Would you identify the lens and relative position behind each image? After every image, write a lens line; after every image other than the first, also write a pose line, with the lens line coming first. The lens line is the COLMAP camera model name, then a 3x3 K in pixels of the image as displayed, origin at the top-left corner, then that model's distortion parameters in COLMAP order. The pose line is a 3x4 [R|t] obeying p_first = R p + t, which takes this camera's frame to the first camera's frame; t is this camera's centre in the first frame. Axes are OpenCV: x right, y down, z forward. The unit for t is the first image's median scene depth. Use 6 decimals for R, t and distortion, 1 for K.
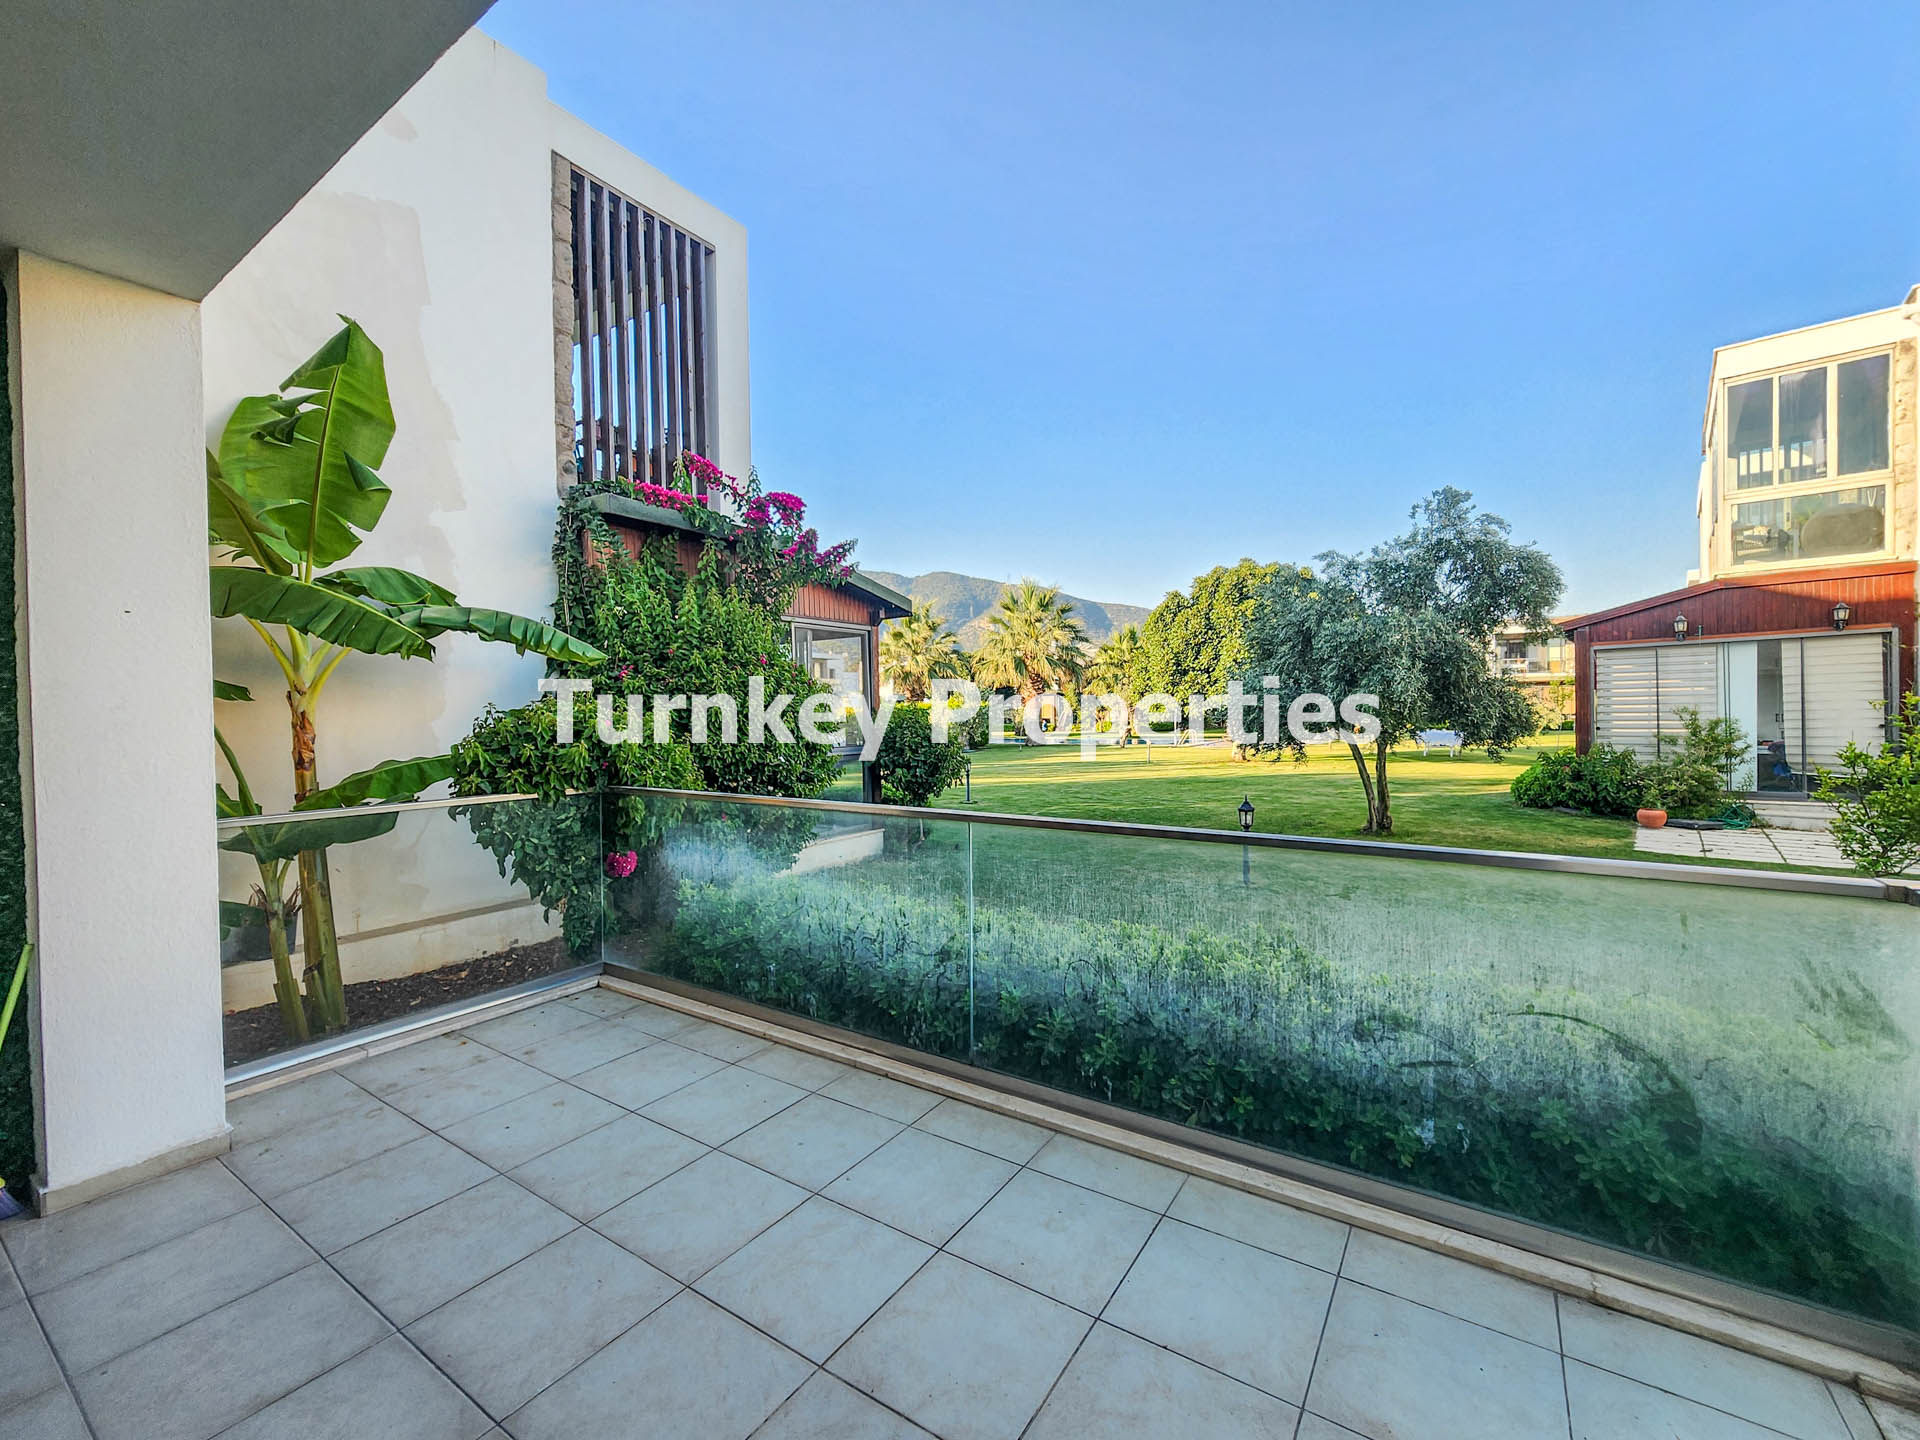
lens RADIAL K [[788.9, 0, 966.5], [0, 788.9, 720.7], [0, 0, 1]] dist [-0.001604, 0.000835]
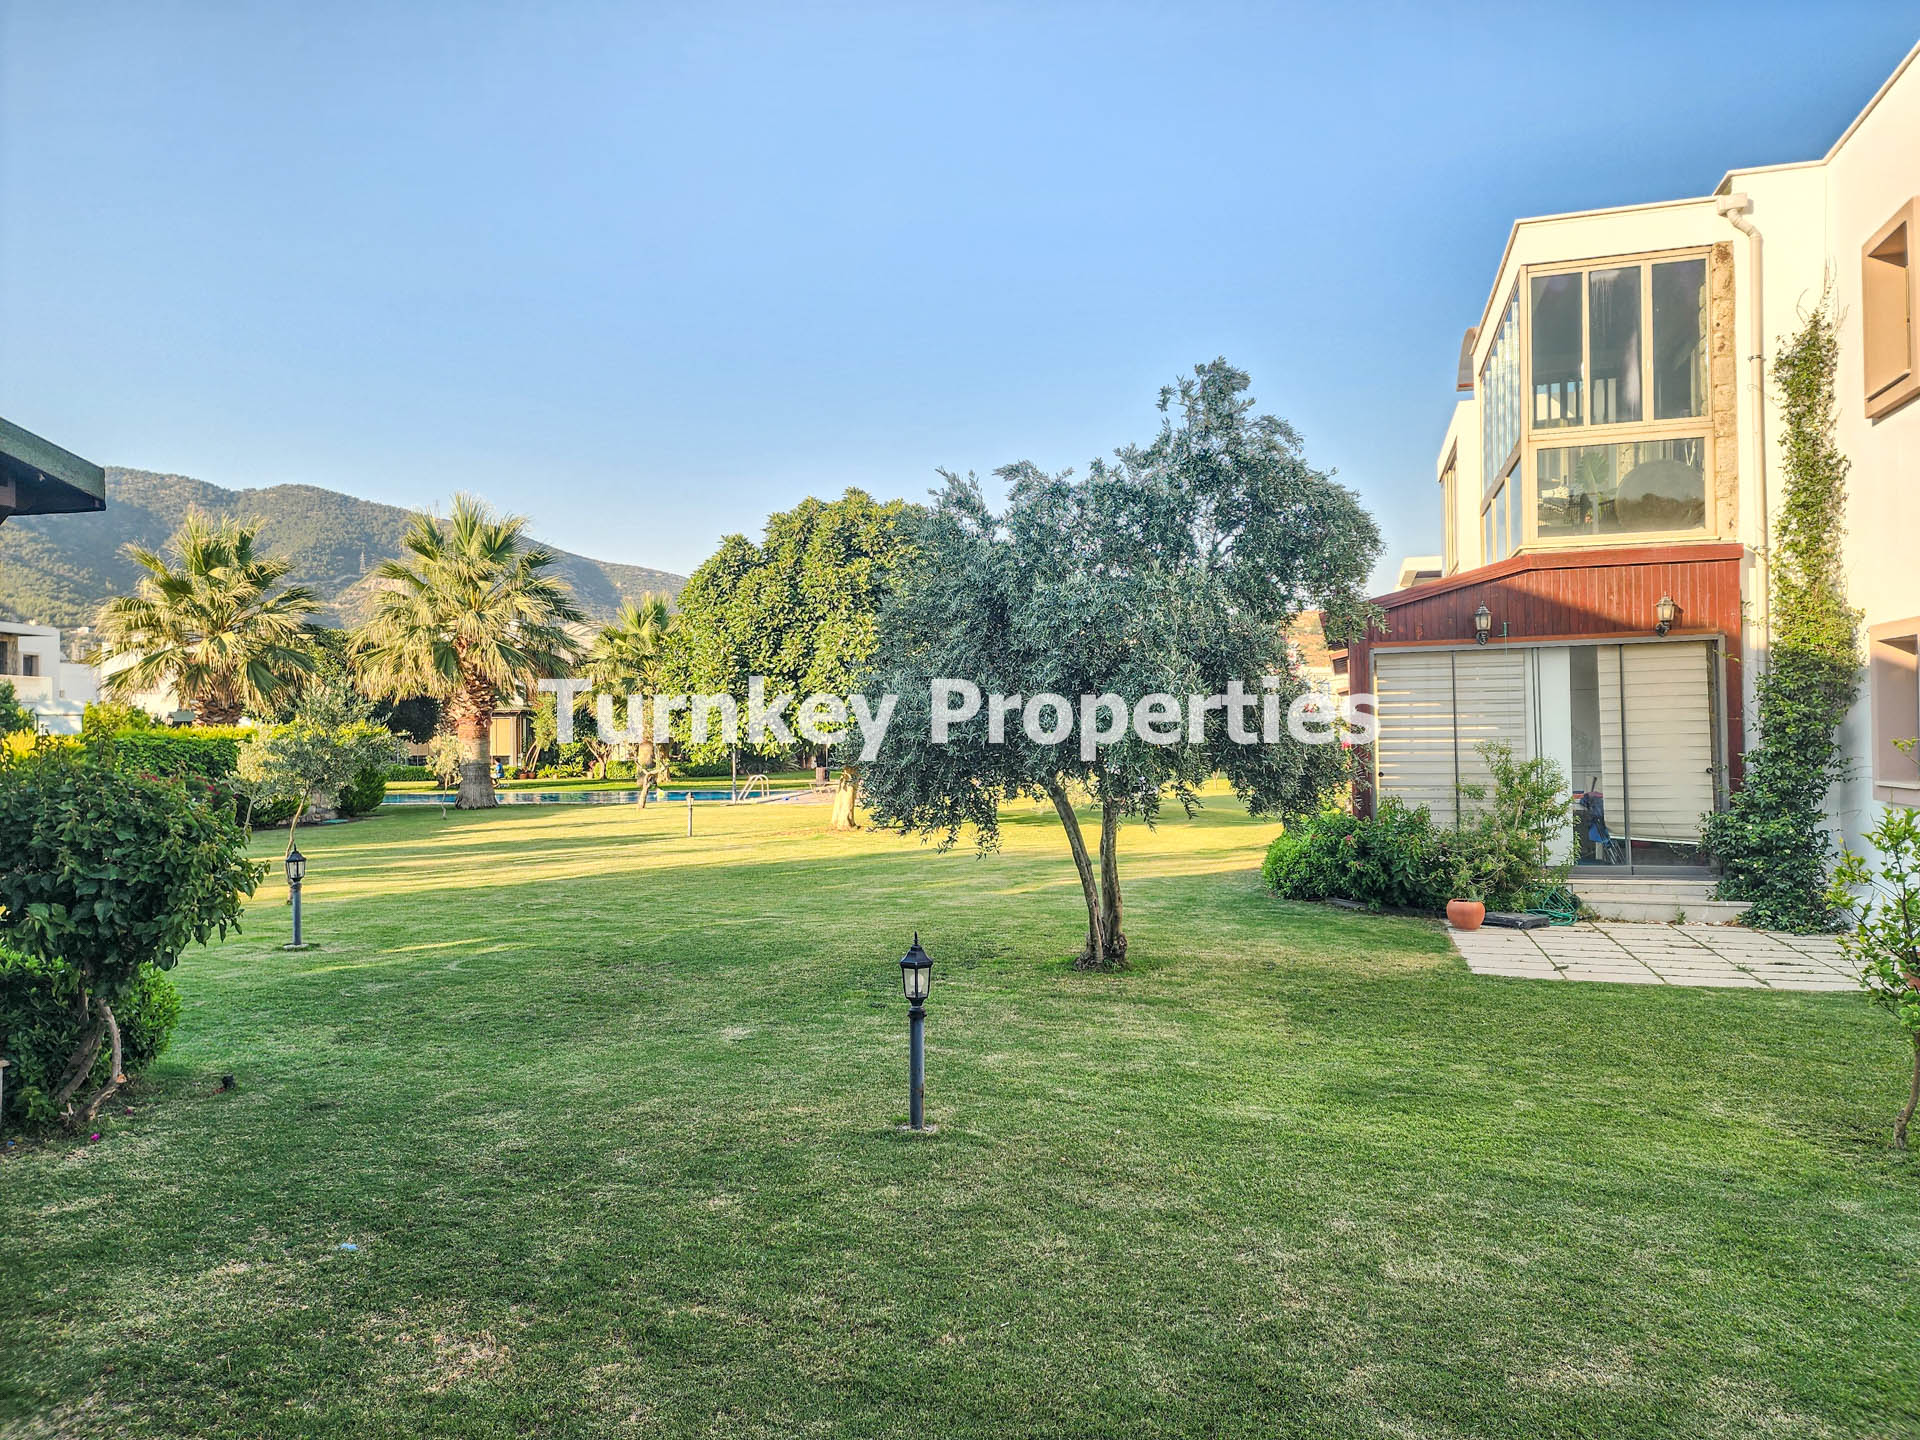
lens RADIAL K [[1254.8, 0, 954.8], [0, 1254.8, 710.9], [0, 0, 1]] dist [0.061842, -0.024984]
pose [[0.904488, 0.012868, 0.426304, 0.038697], [0.003103, 0.999320, -0.036748, -0.005939], [-0.426487, 0.034561, 0.903833, 0.218756]]
